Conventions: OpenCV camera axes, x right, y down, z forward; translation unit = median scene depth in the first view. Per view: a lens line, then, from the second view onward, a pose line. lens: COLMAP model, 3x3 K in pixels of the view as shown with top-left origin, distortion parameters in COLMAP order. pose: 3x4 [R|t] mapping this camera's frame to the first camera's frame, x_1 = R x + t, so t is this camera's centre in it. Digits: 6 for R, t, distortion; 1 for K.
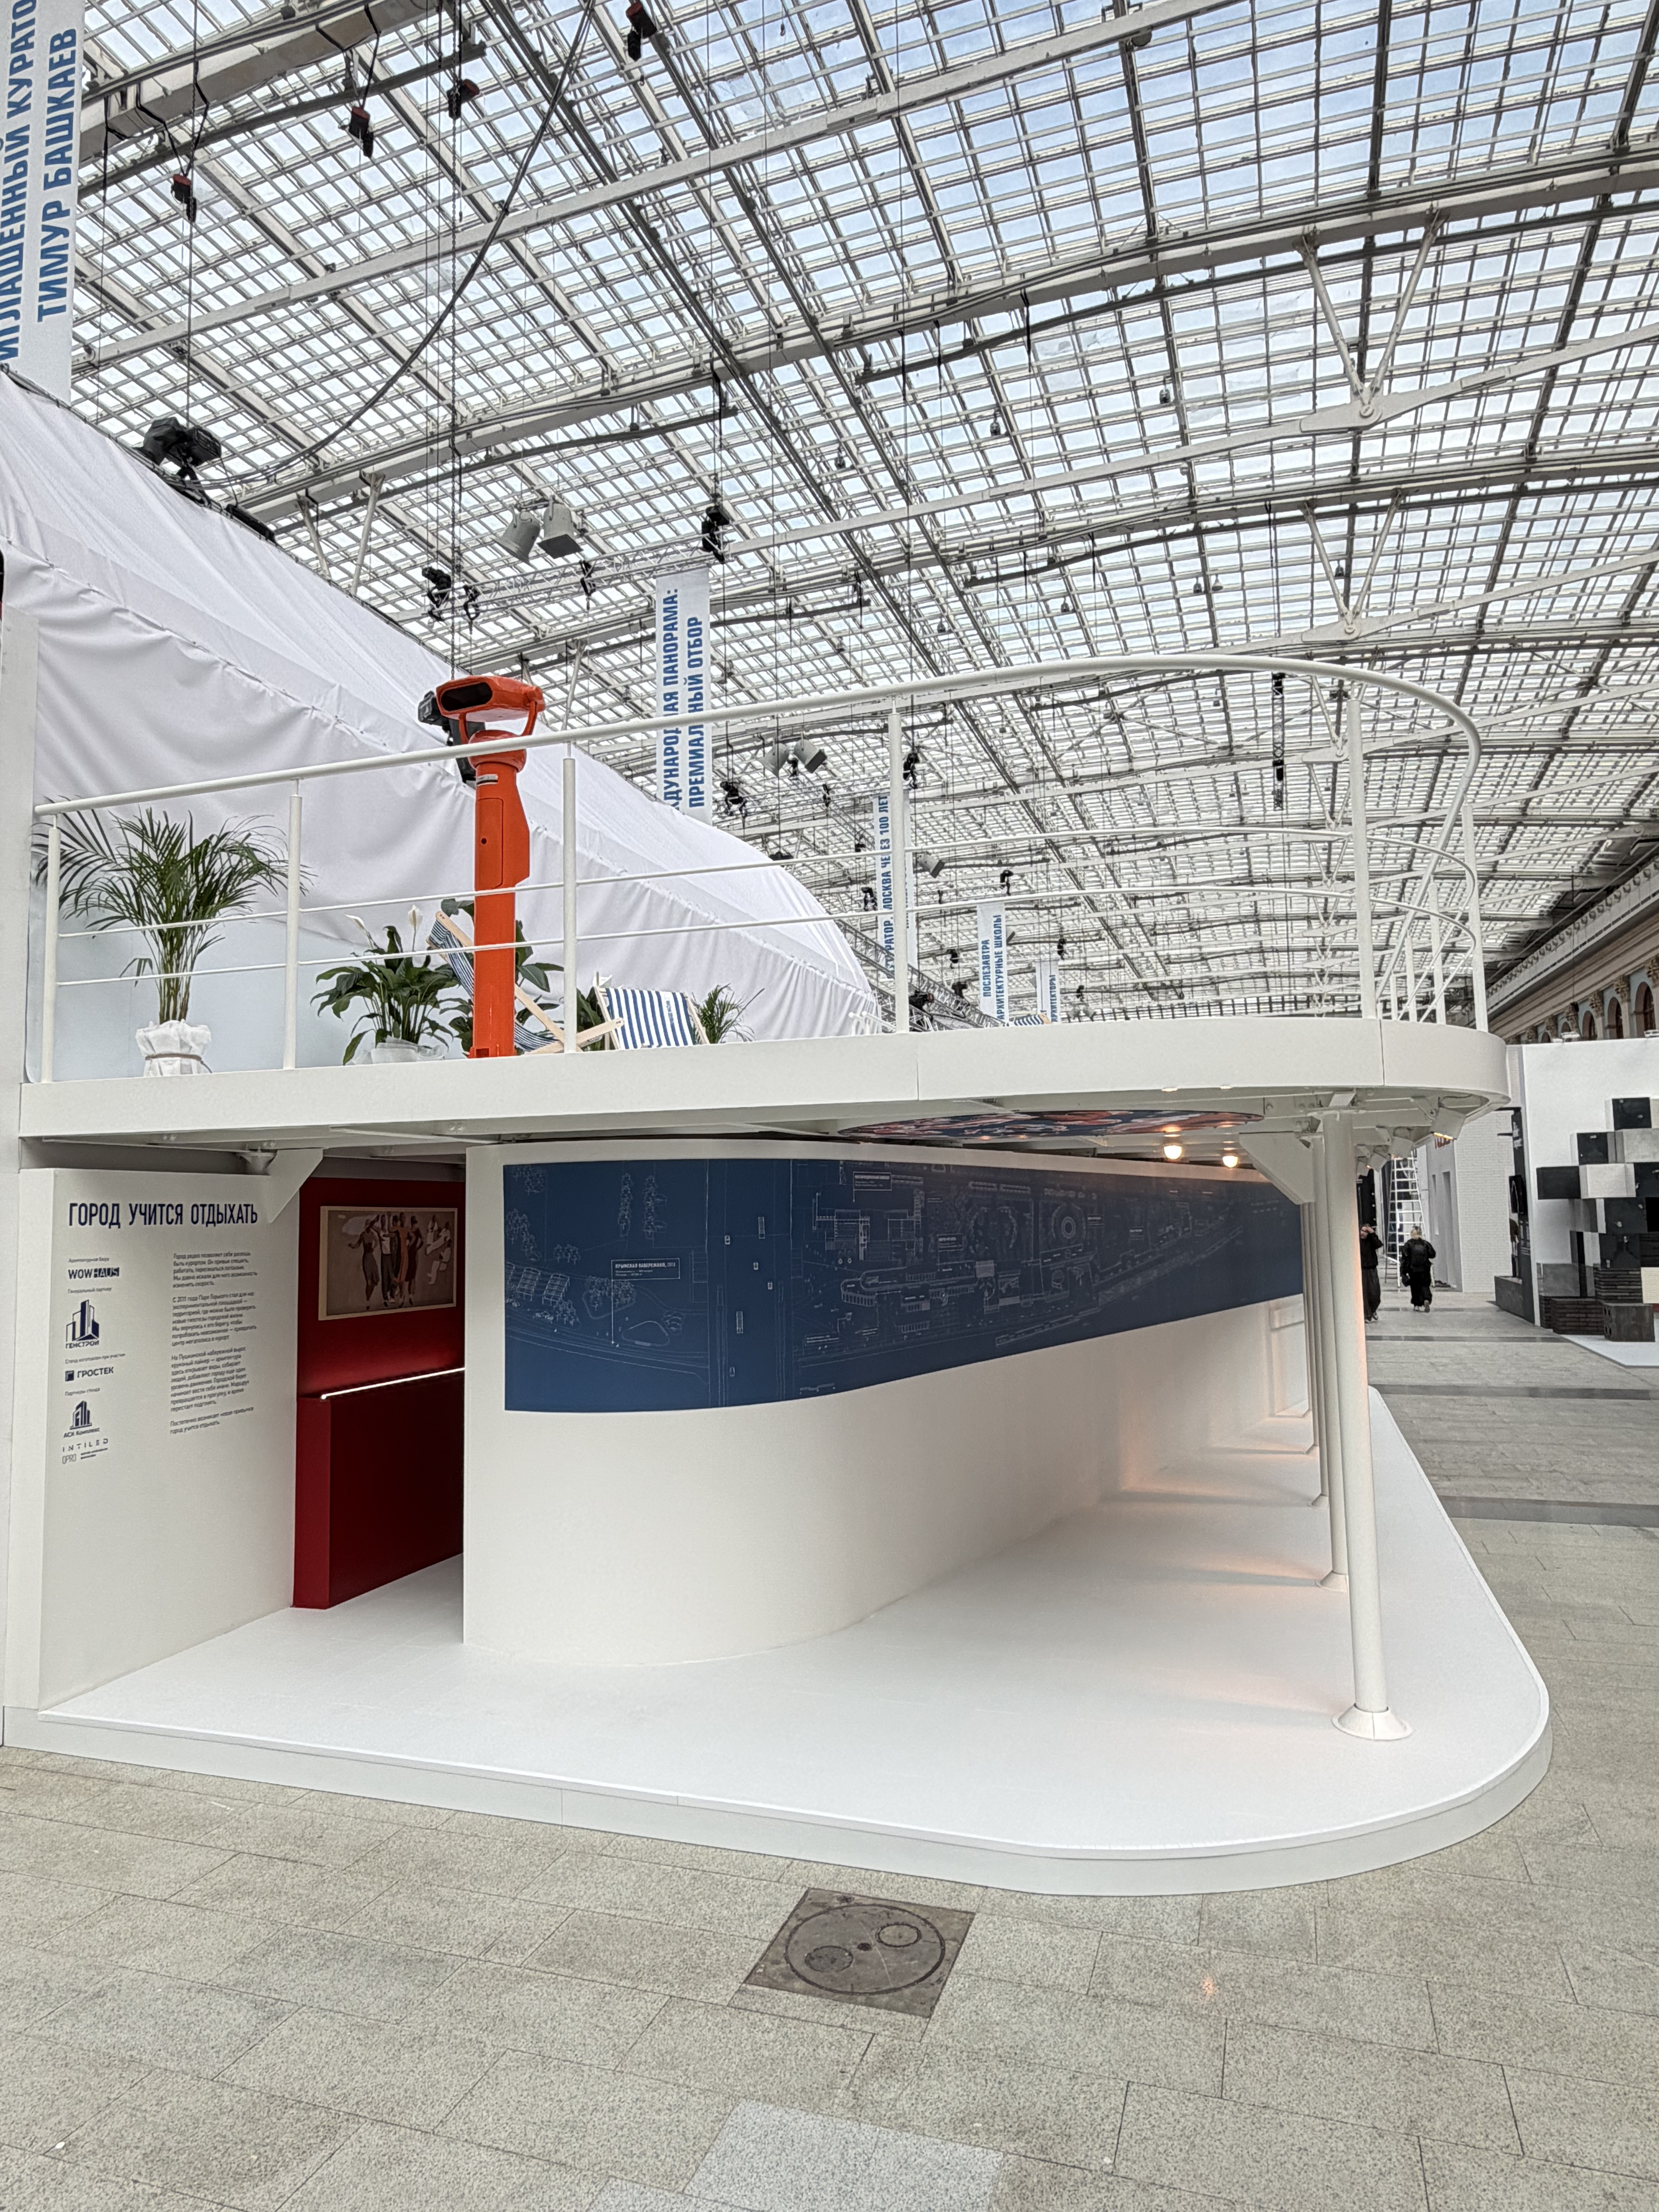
lens RADIAL K [[1308.2, 0, 835.9], [0, 1308.2, 1108.4], [0, 0, 1]] dist [0.001703, -0.001357]
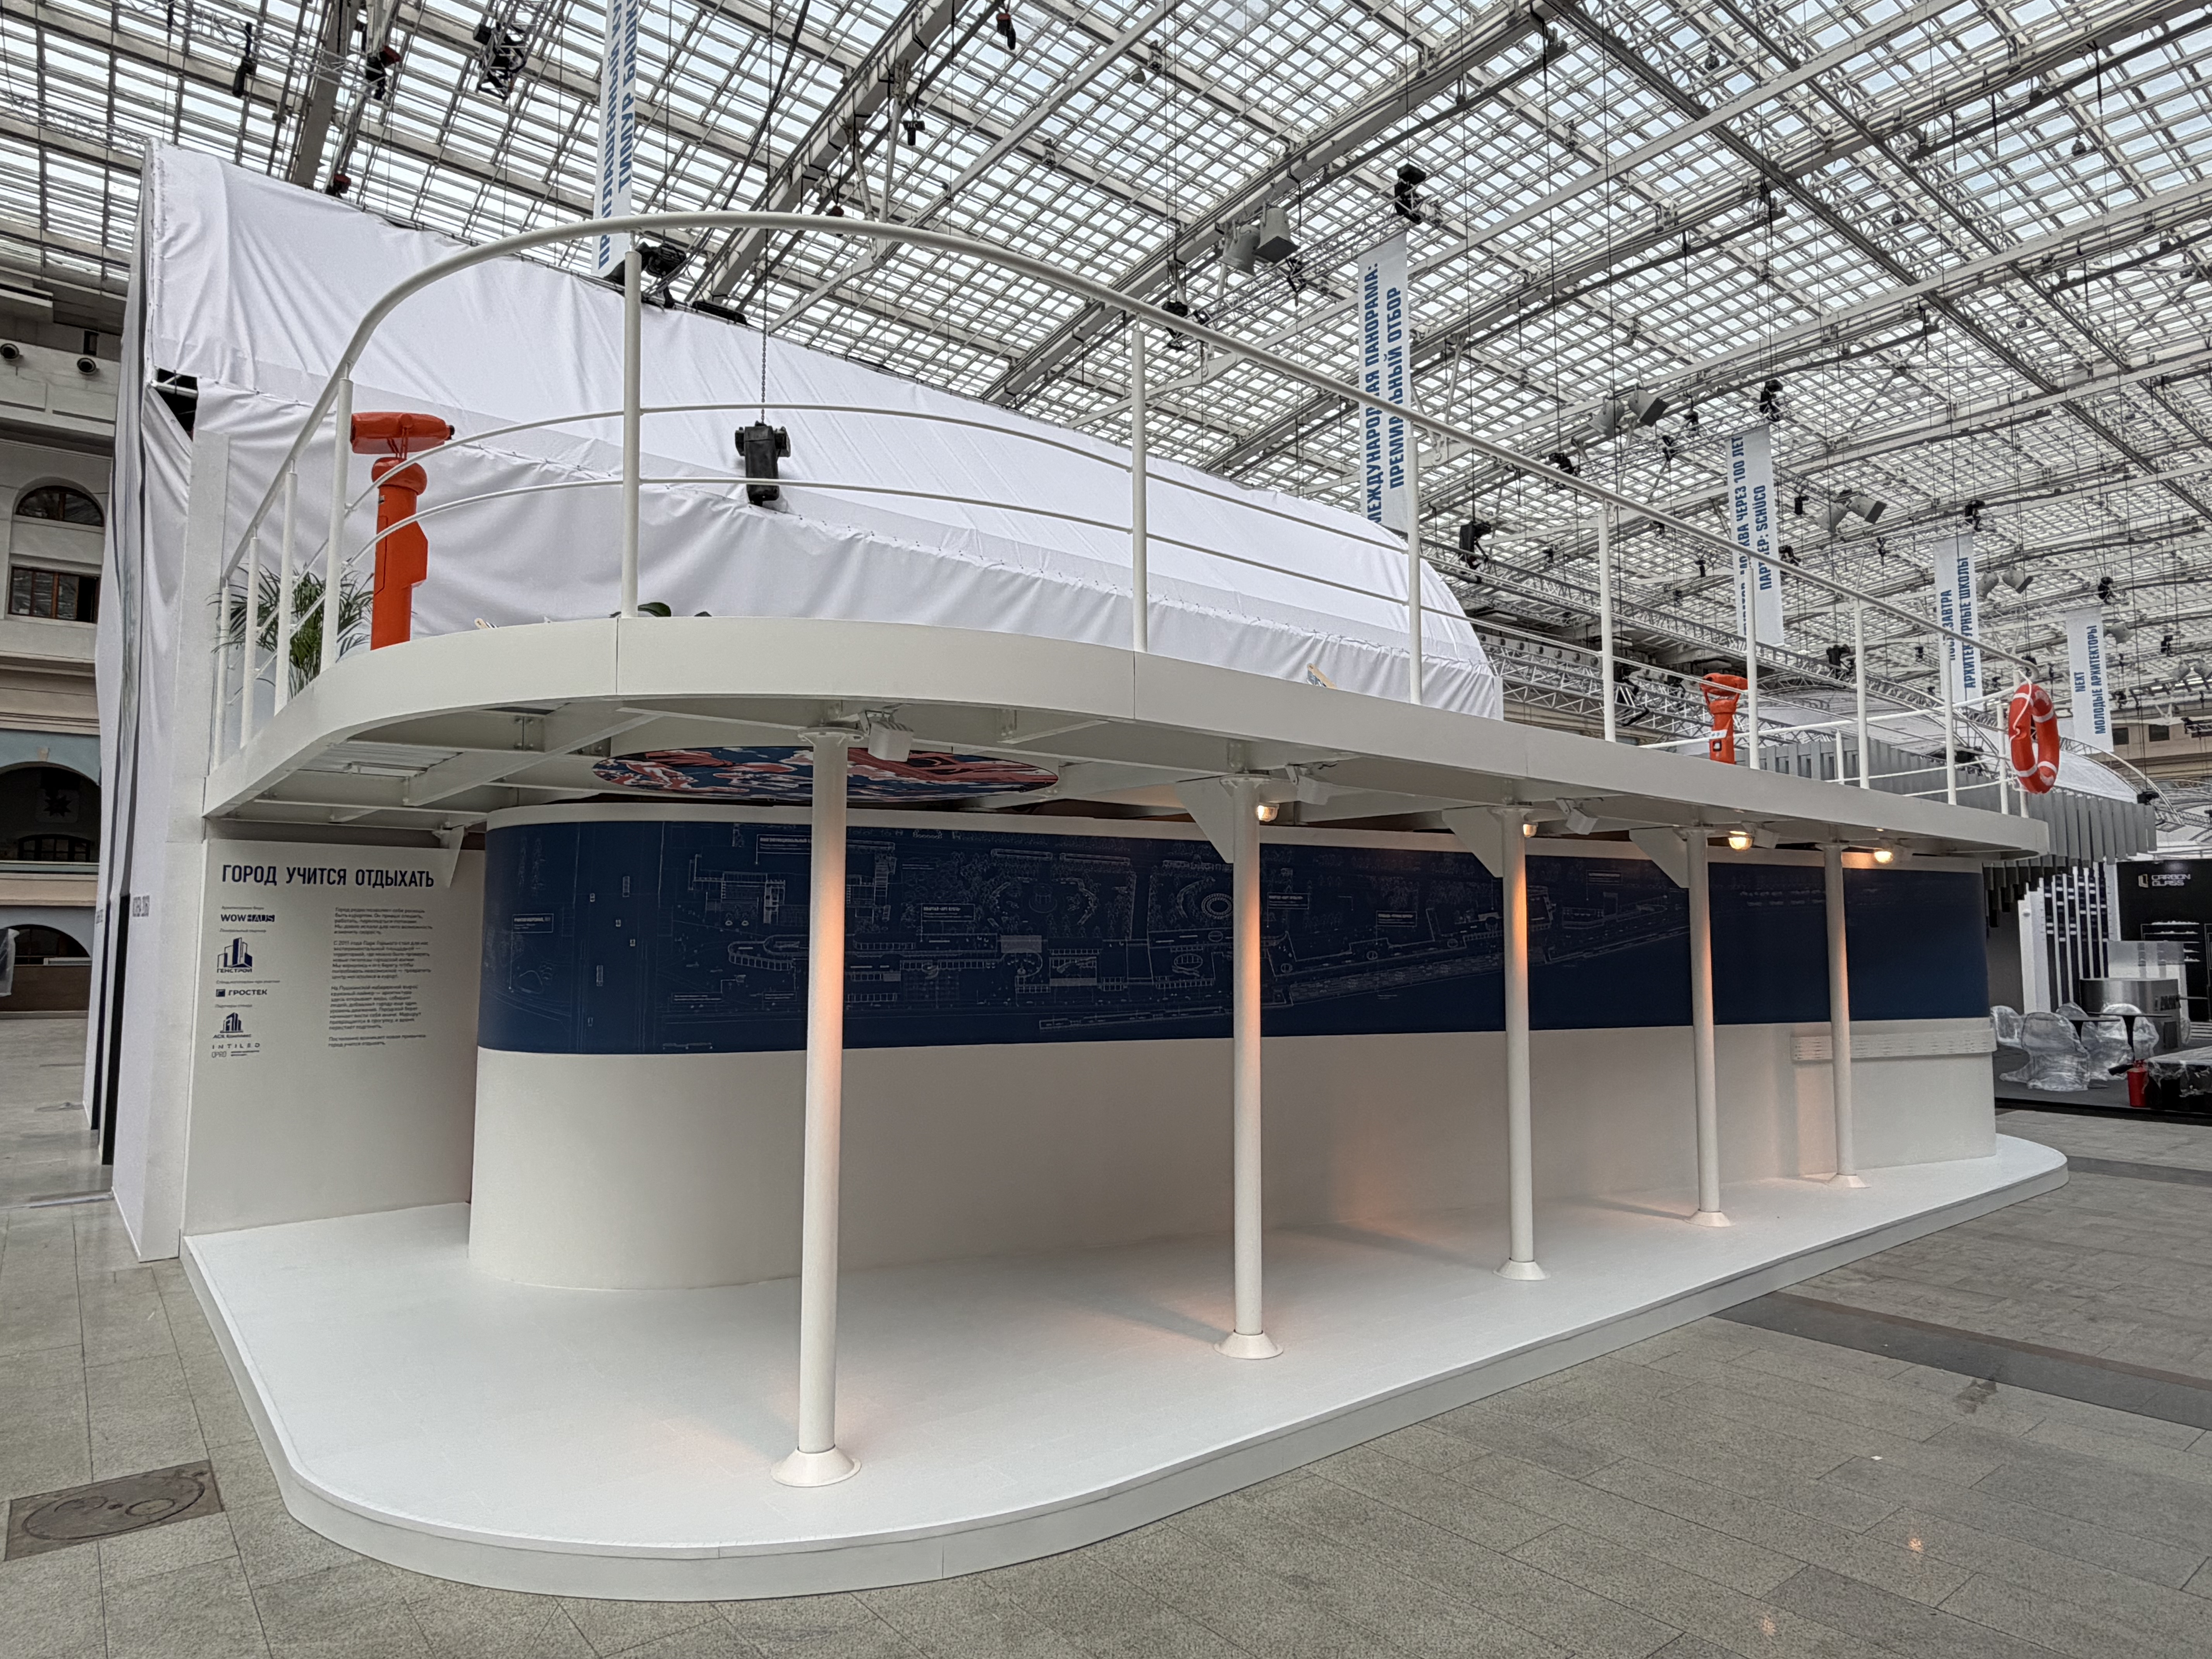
lens RADIAL K [[1308.2, 0, 1099.1], [0, 1308.2, 826.6], [0, 0, 1]] dist [0.001703, -0.001357]
pose [[0.843148, -0.024396, -0.537128, 0.128059], [0.025232, 0.999665, -0.005797, 0.009100], [0.537090, -0.008665, 0.843481, 0.049940]]
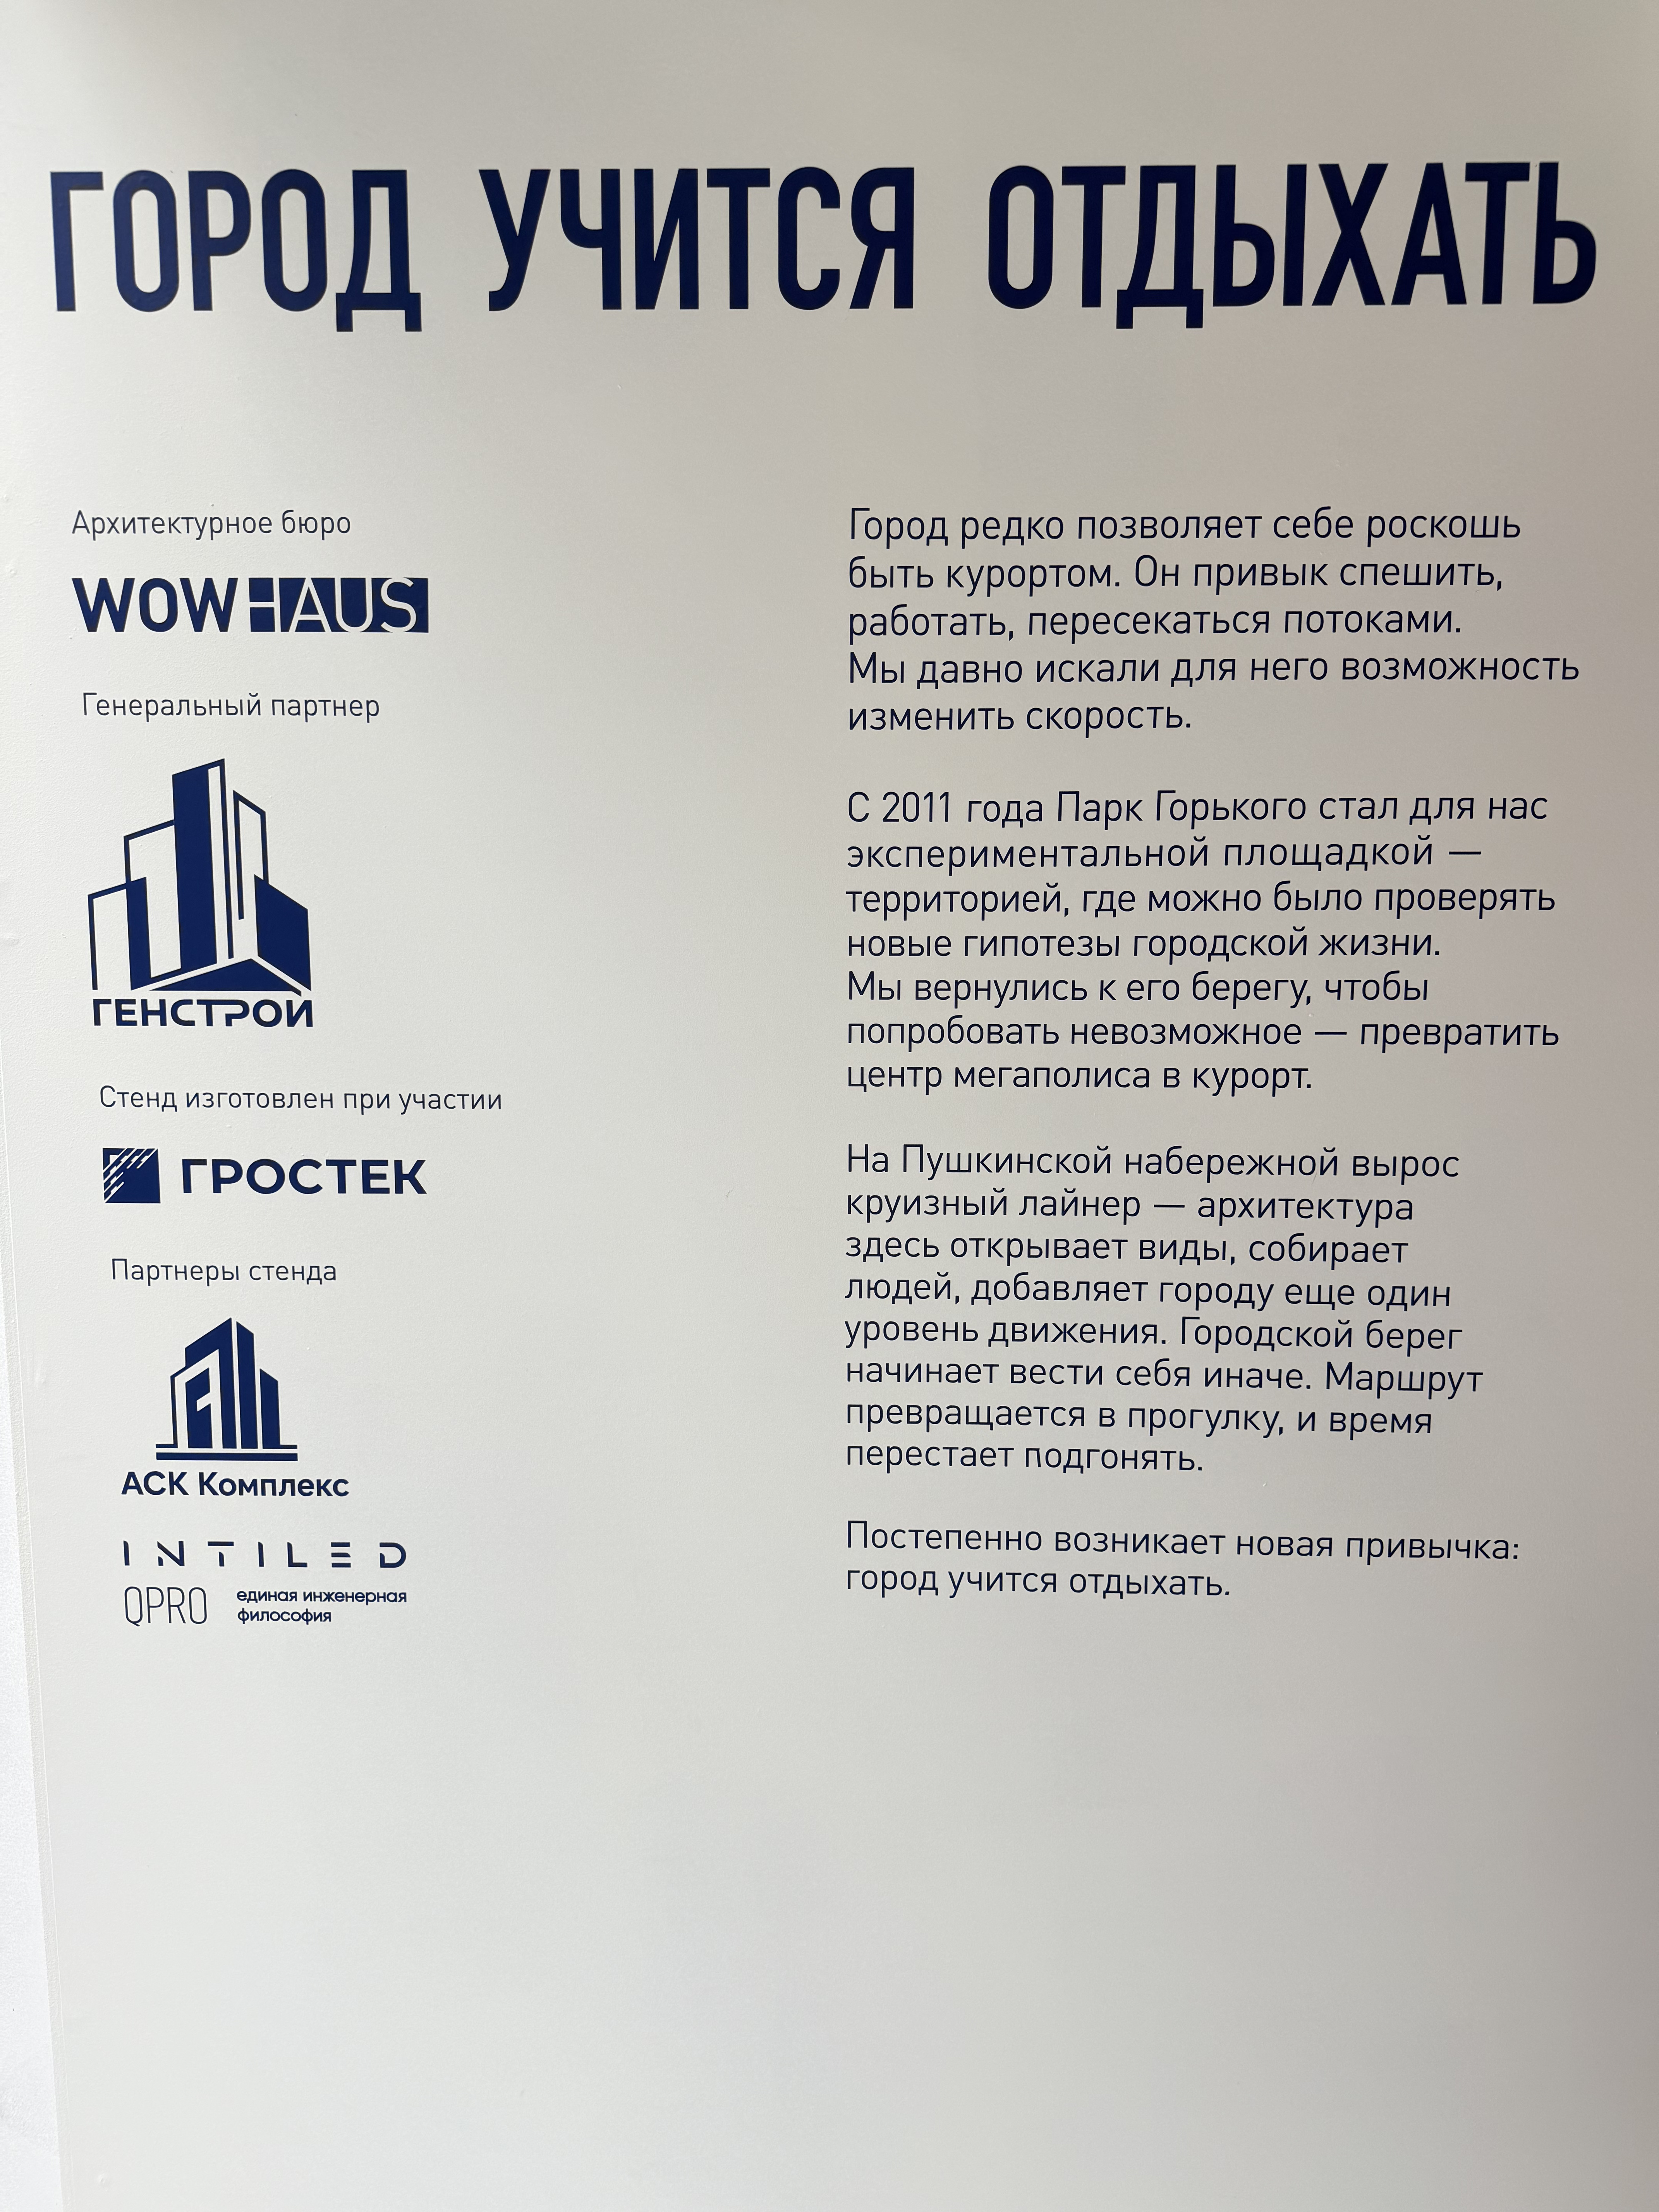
lens RADIAL K [[1500.4, 0, 820.0], [0, 1500.4, 1098.4], [0, 0, 1]] dist [0.160225, -0.306905]
pose [[0.297685, 0.128690, -0.945951, -0.050850], [0.071256, 0.985114, 0.156441, 0.023771], [0.952001, -0.113975, 0.284084, 0.146530]]
